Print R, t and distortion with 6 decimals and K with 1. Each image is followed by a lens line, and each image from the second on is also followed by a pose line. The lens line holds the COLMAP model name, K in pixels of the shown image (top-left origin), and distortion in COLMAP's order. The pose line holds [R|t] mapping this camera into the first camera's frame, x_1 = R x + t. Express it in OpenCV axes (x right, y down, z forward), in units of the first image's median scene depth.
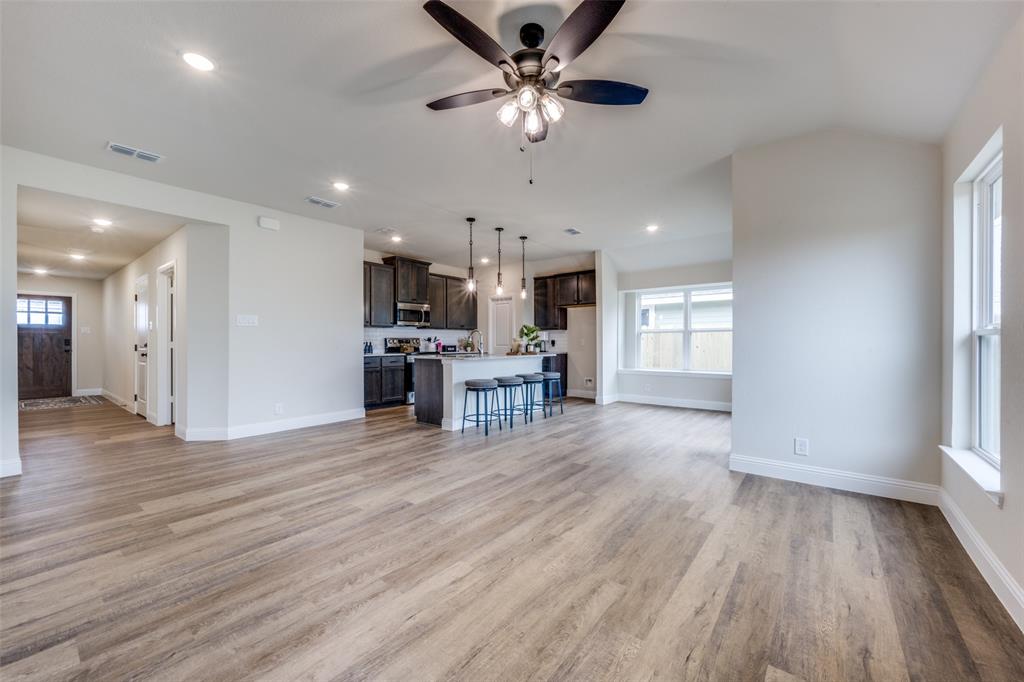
lens RADIAL K [[409.3, 0, 491.5], [0, 409.3, 341.0], [0, 0, 1]] dist [-0.001807, 0.001164]
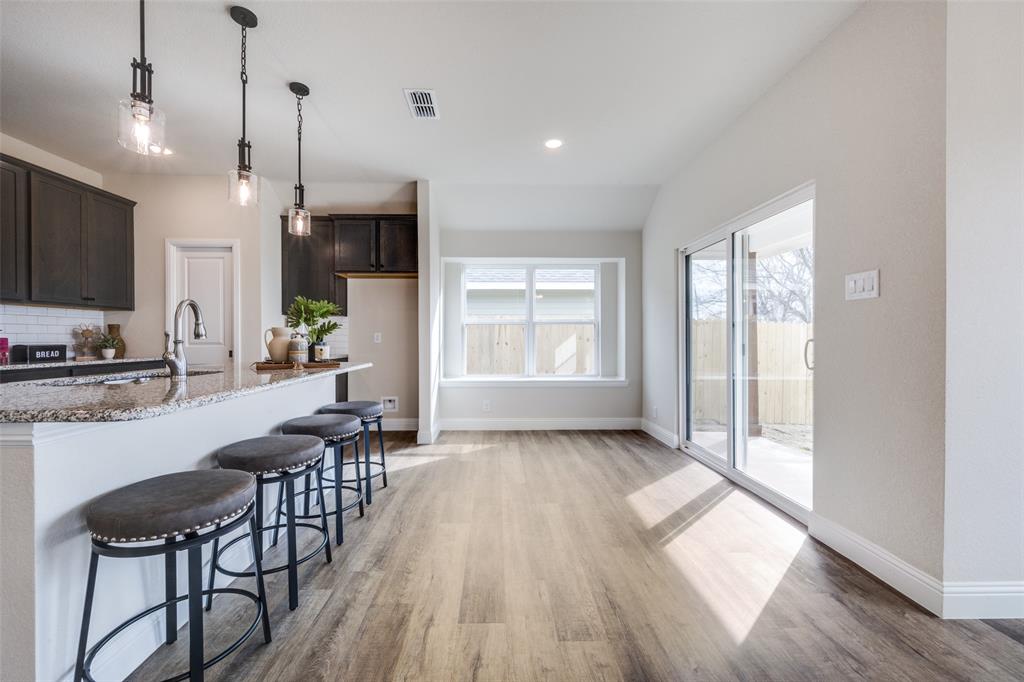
lens RADIAL K [[409.3, 0, 516.5], [0, 409.3, 336.5], [0, 0, 1]] dist [-0.001807, 0.001164]
pose [[0.745885, 0.005531, 0.666052, -0.058794], [-0.002736, 0.999983, -0.005240, 0.006804], [-0.666070, 0.002086, 0.745887, 1.036775]]
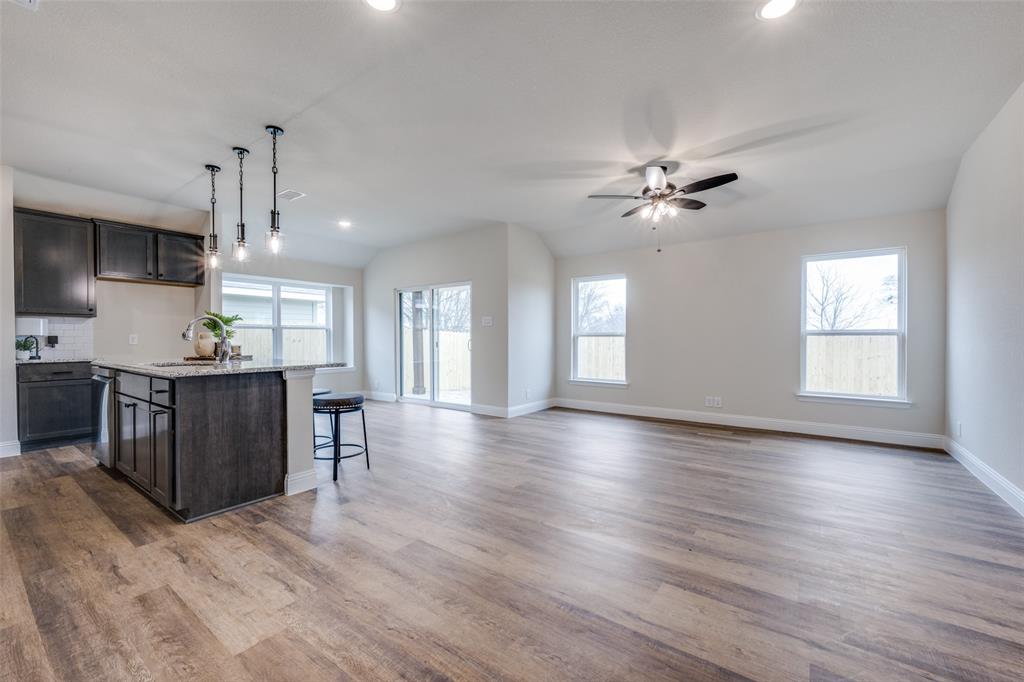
lens RADIAL K [[409.3, 0, 521.2], [0, 409.3, 342.1], [0, 0, 1]] dist [-0.001807, 0.001164]
pose [[-0.075135, -0.003311, 0.997168, -1.072403], [0.002054, 0.999992, 0.003475, 0.011942], [-0.997171, 0.002309, -0.075127, 1.130833]]
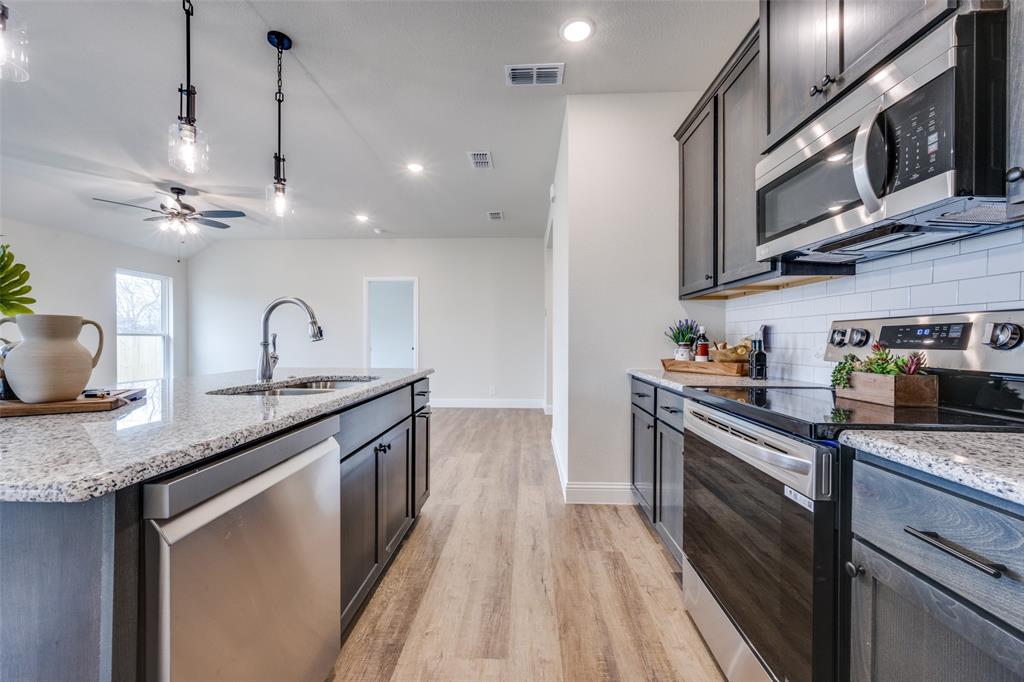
lens RADIAL K [[409.3, 0, 513.6], [0, 409.3, 339.0], [0, 0, 1]] dist [-0.001807, 0.001164]
pose [[-0.793847, 0.002377, -0.608113, 0.017458], [-0.003317, 0.999961, 0.008238, -0.005566], [0.608109, 0.008557, -0.793808, 2.388799]]
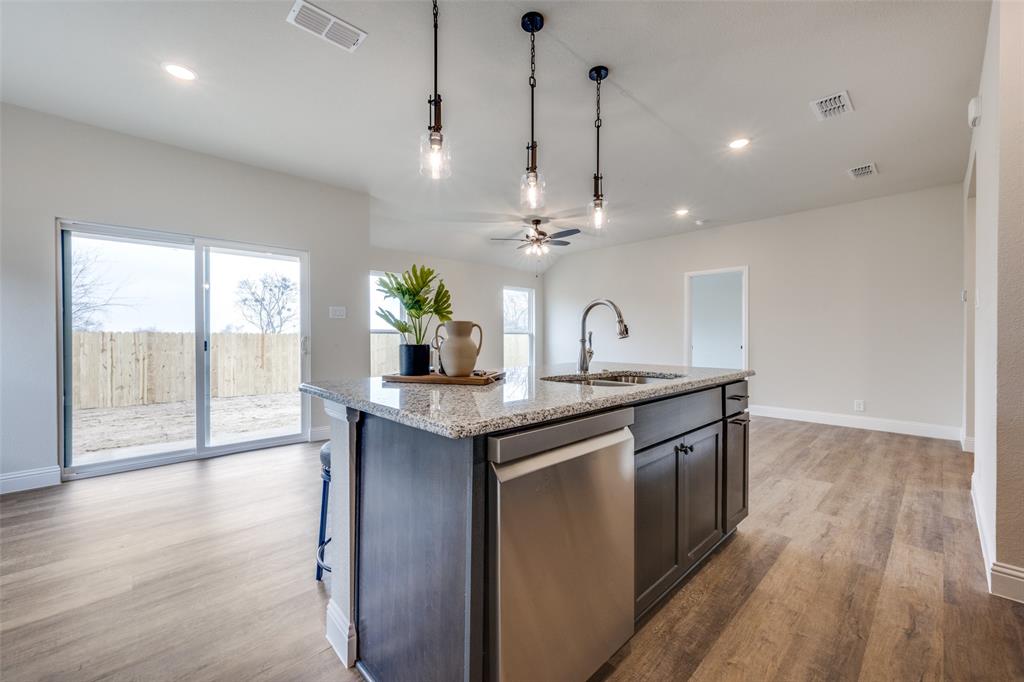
lens RADIAL K [[409.3, 0, 496.2], [0, 409.3, 336.4], [0, 0, 1]] dist [-0.001807, 0.001164]
pose [[-0.990594, 0.002174, 0.136814, -0.007132], [0.003253, 0.999965, 0.007666, -0.005246], [-0.136793, 0.008039, -0.990567, 2.406859]]
